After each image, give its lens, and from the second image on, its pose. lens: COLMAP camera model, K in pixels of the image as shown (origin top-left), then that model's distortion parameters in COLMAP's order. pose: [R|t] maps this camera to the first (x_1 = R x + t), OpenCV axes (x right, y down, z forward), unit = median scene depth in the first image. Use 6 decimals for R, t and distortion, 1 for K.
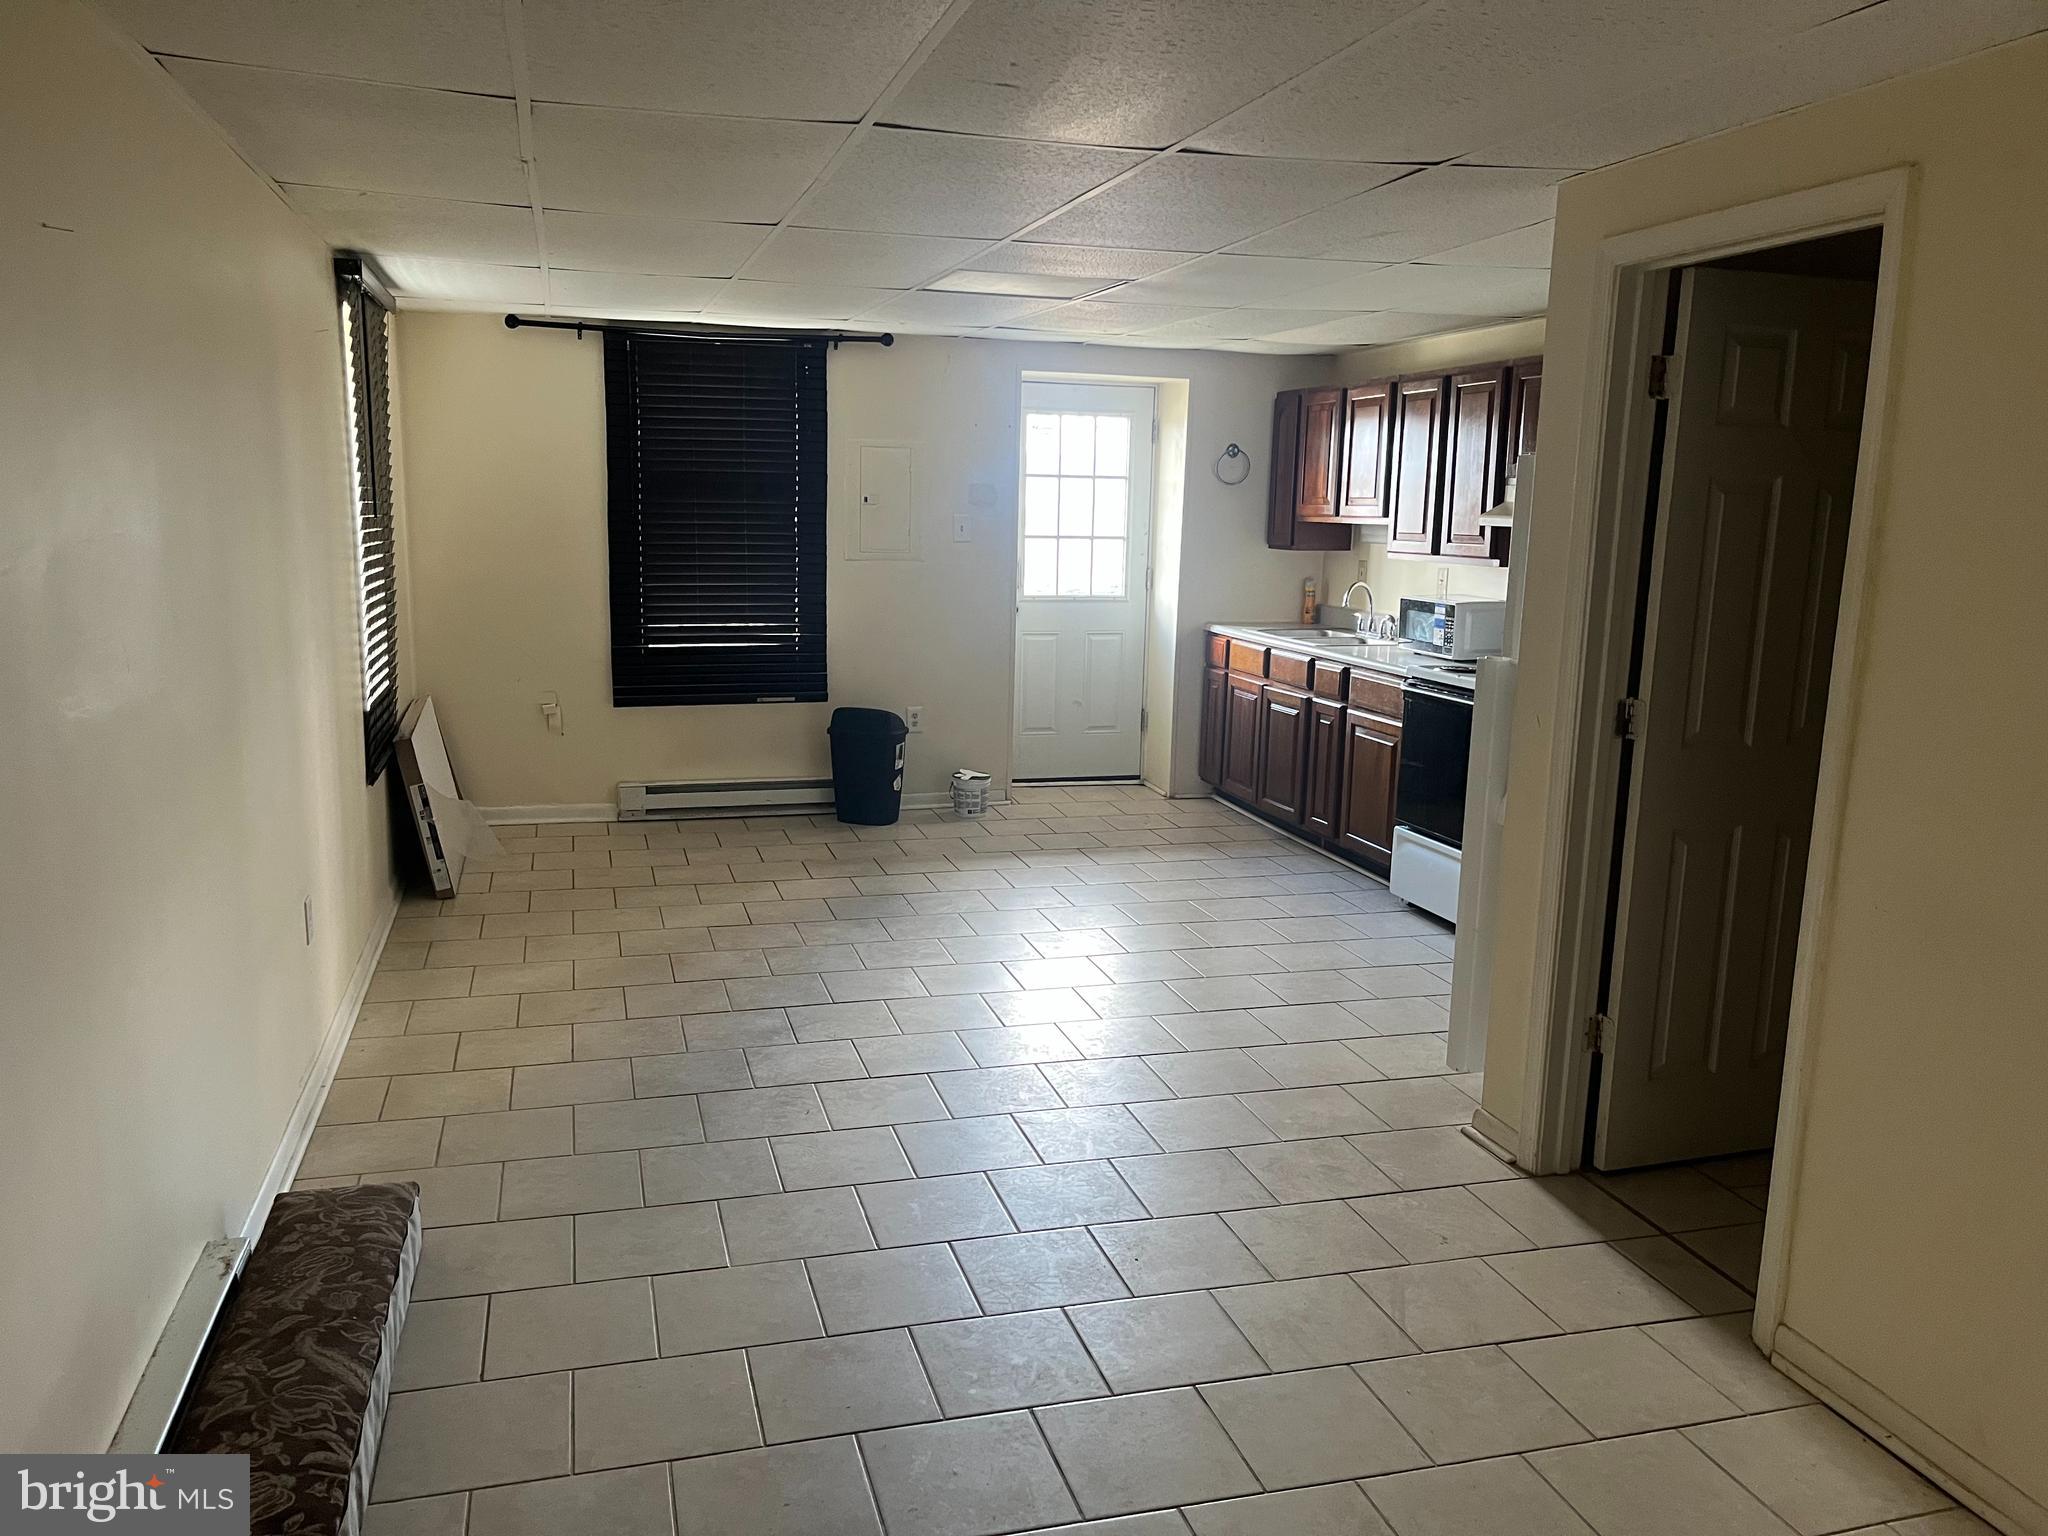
lens RADIAL K [[1516.3, 0, 1024.0], [0, 1516.3, 768.0], [0, 0, 1]] dist [0.091532, -0.129042]
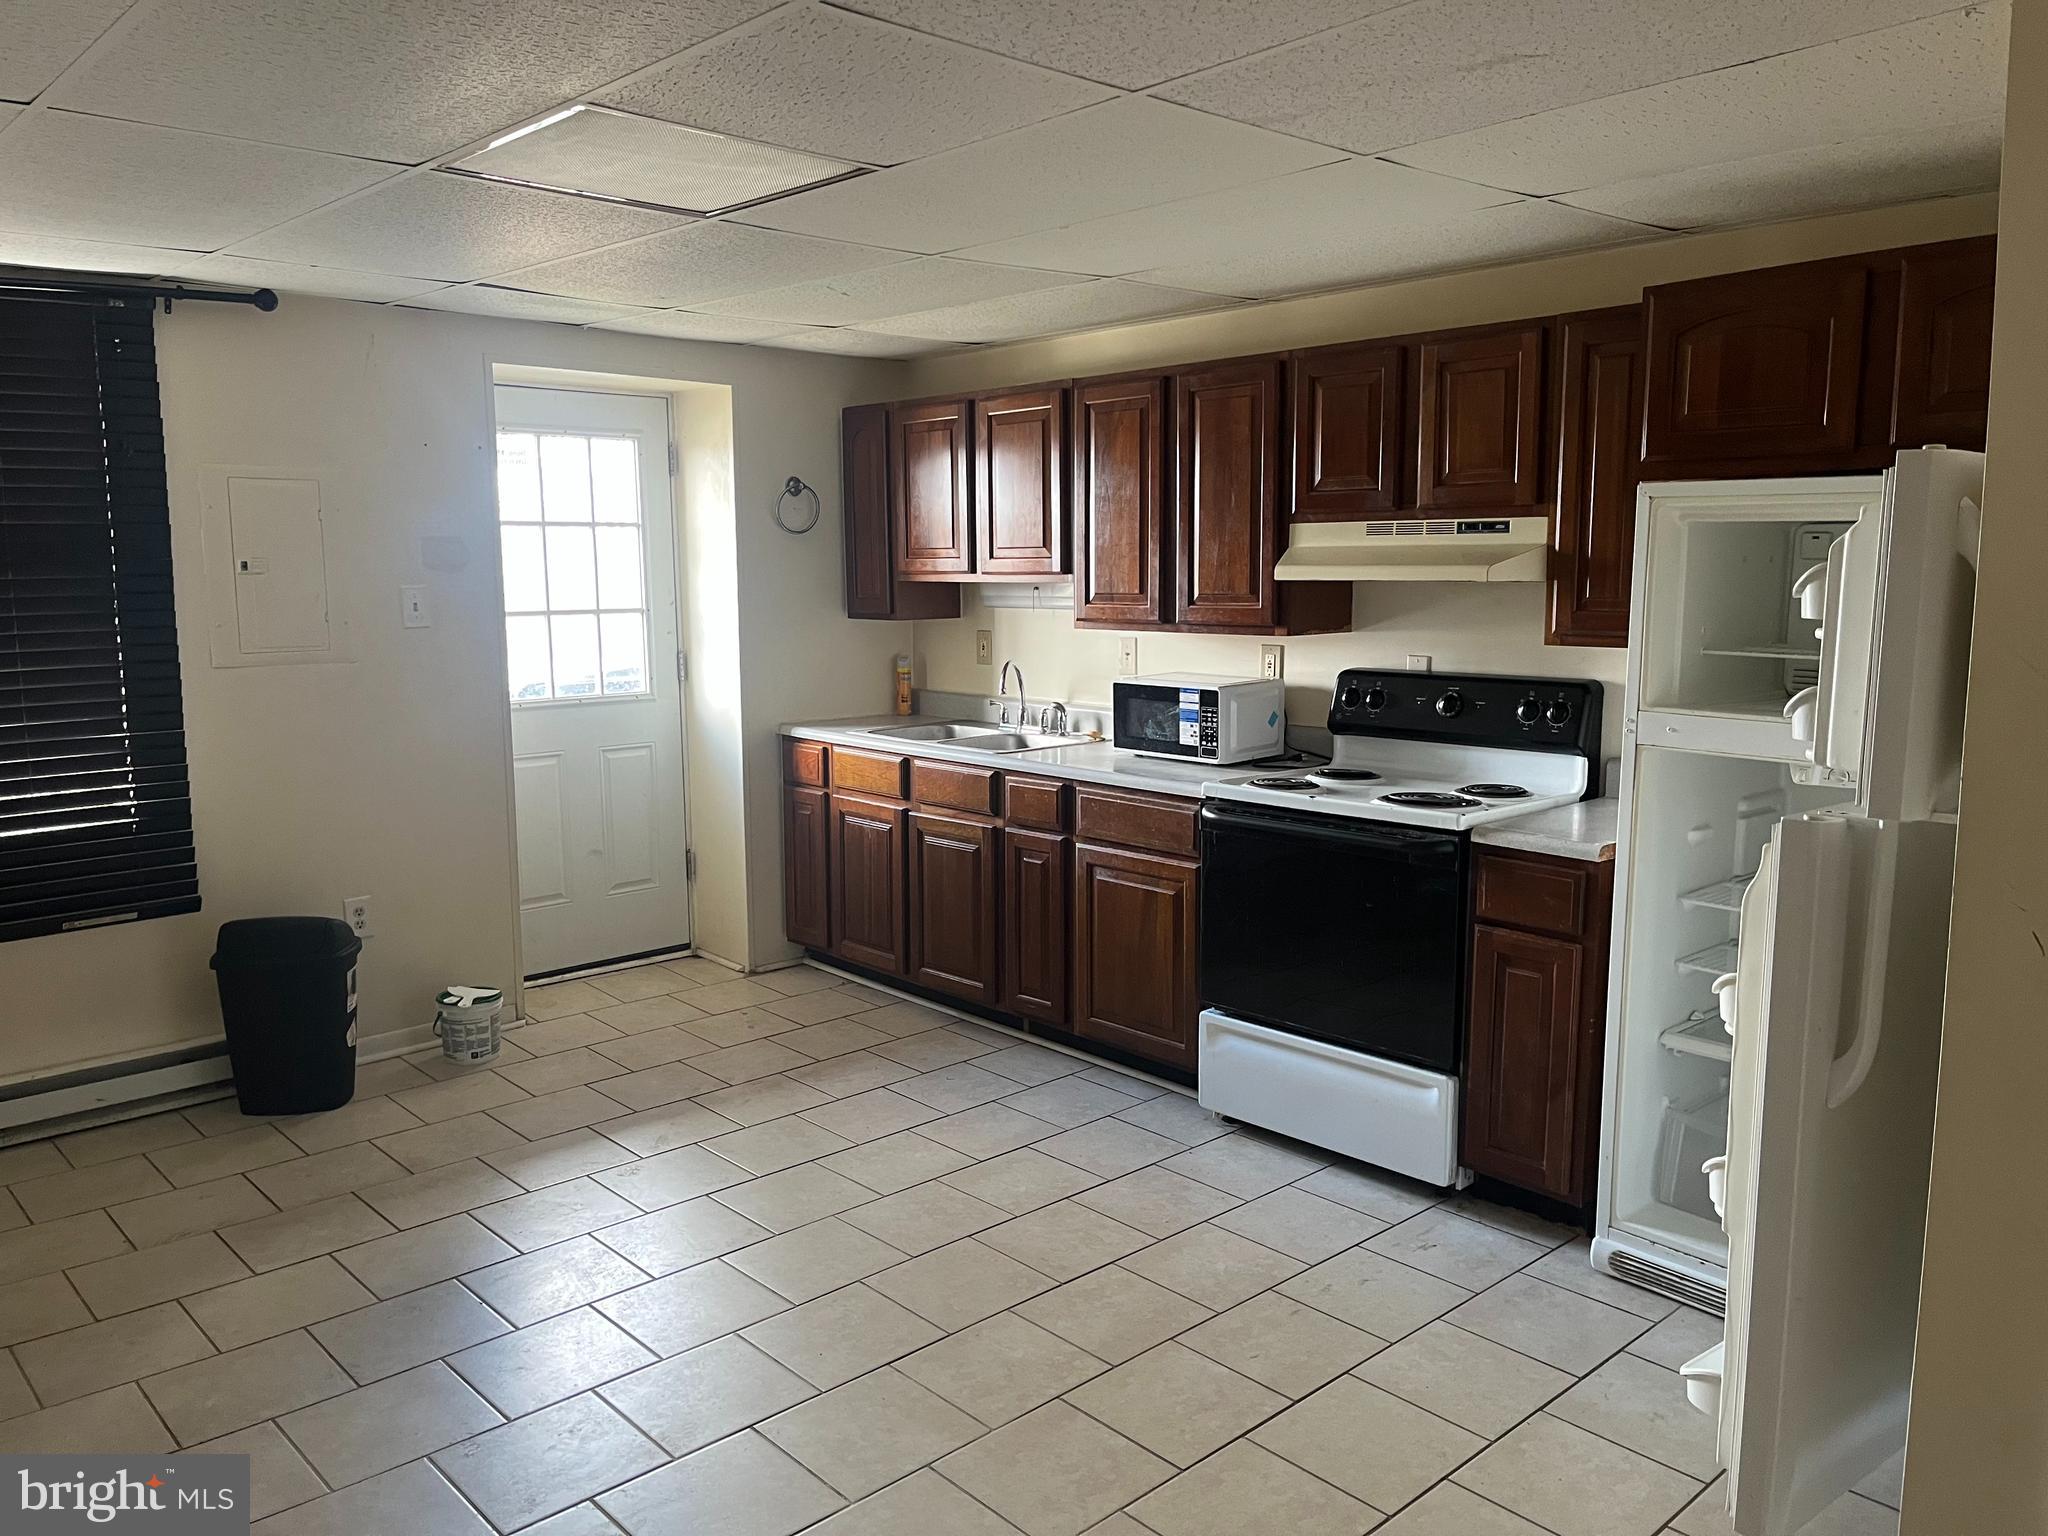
lens RADIAL K [[1516.3, 0, 1024.0], [0, 1516.3, 768.0], [0, 0, 1]] dist [0.091532, -0.129042]
pose [[0.894431, -0.086906, 0.438680, -0.100533], [0.101705, 0.994761, -0.010299, -0.059681], [-0.435487, 0.053827, 0.898584, 0.326358]]
